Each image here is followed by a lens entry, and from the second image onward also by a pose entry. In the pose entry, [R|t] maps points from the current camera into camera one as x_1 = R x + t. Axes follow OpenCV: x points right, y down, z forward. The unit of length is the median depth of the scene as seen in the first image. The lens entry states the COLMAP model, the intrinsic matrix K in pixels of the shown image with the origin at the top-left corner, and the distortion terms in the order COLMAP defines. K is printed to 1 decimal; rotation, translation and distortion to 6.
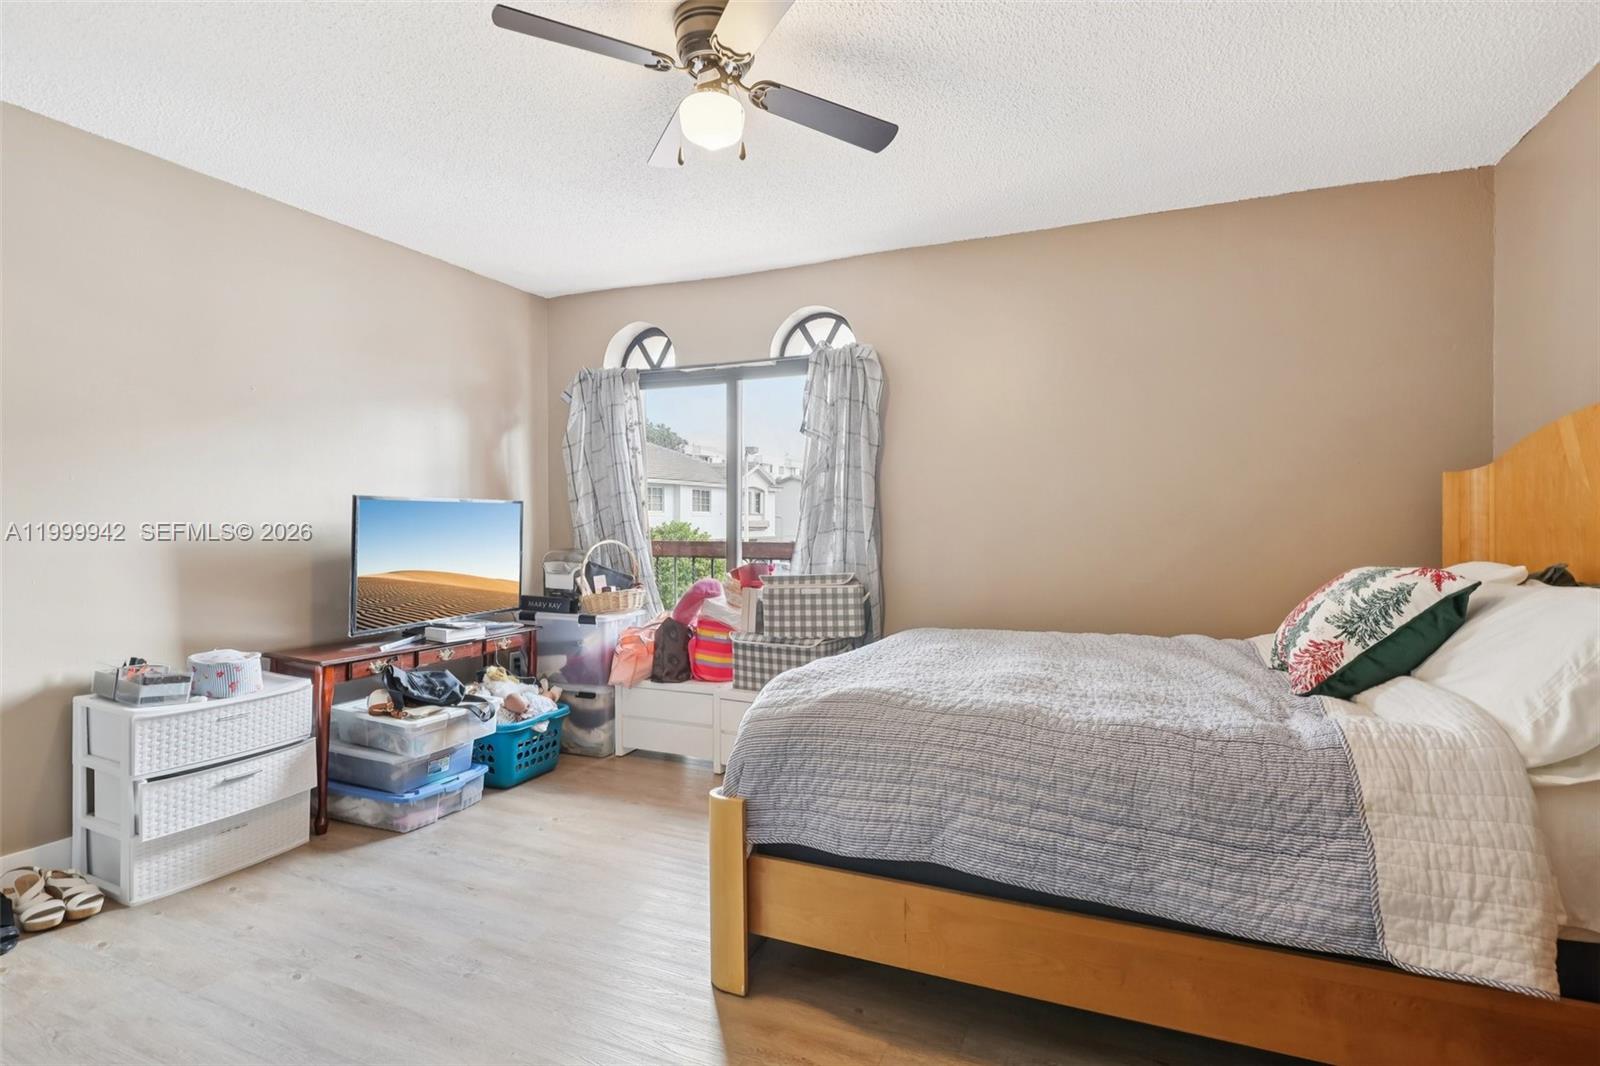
lens RADIAL K [[767.1, 0, 800.8], [0, 767.1, 534.8], [0, 0, 1]] dist [-0.004597, -0.000687]
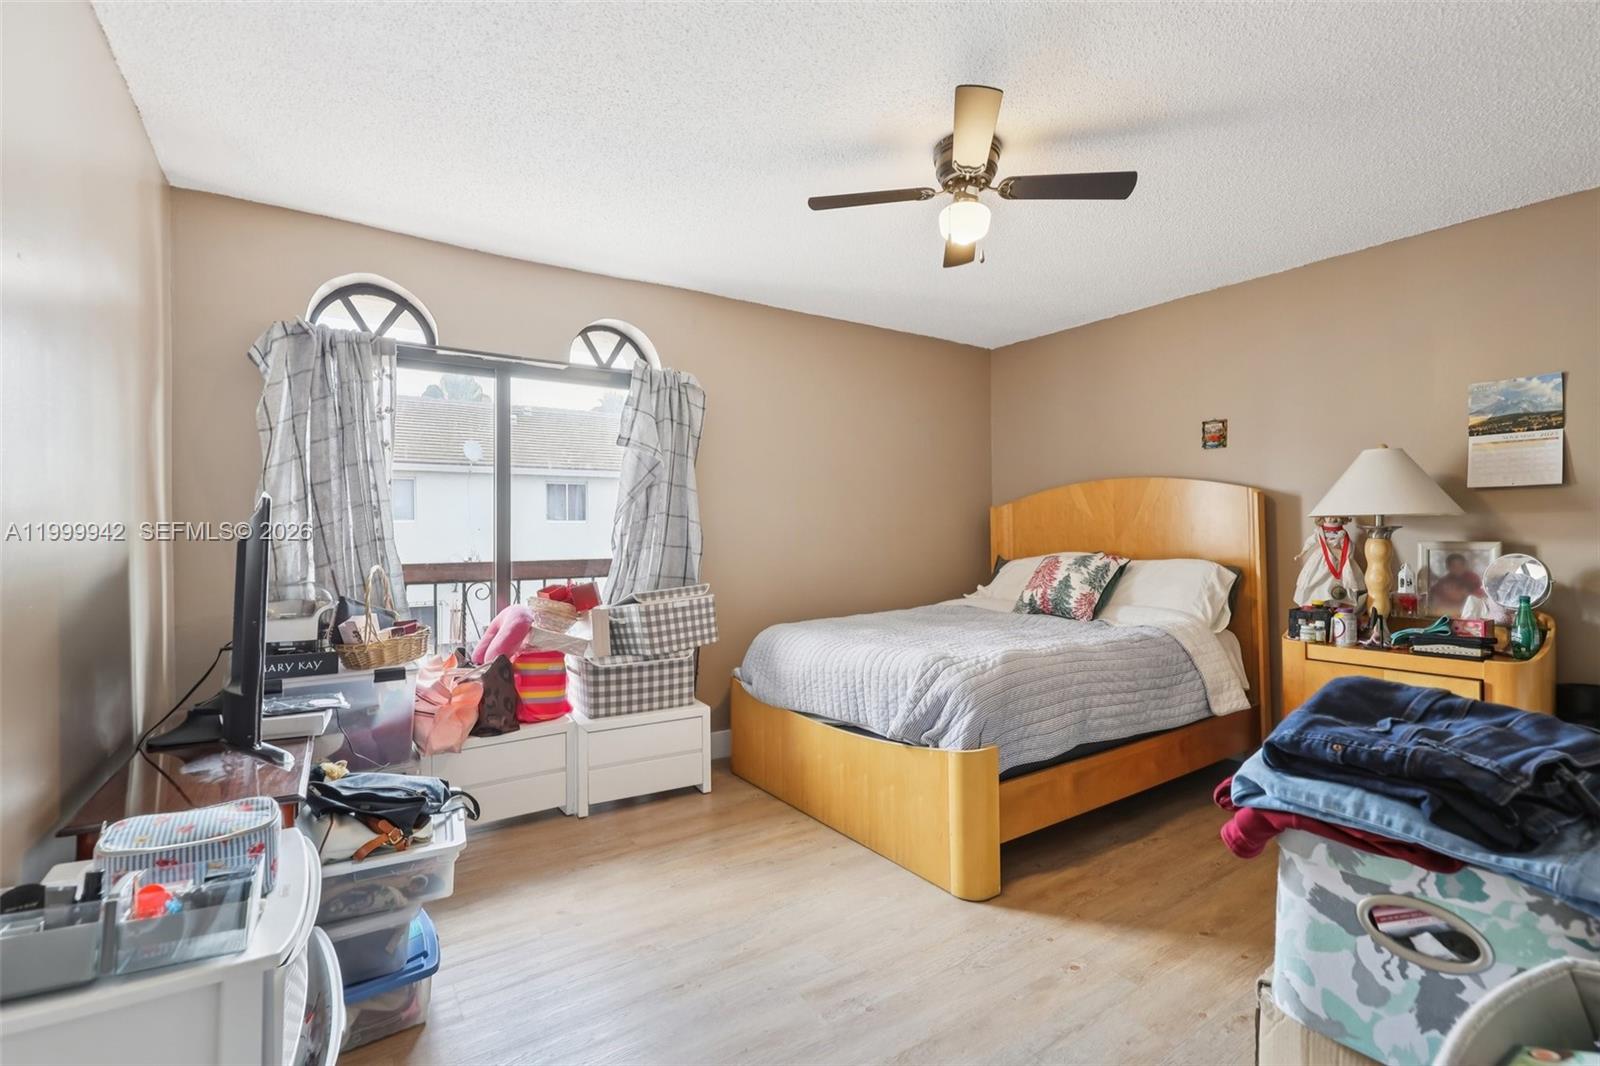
lens RADIAL K [[736.0, 0, 804.8], [0, 736.0, 528.6], [0, 0, 1]] dist [0.002105, 0.000216]
pose [[0.537360, -0.001521, 0.843352, -0.734043], [0.023171, 0.999647, -0.012961, -0.011442], [-0.843035, 0.026506, 0.537205, 0.321875]]
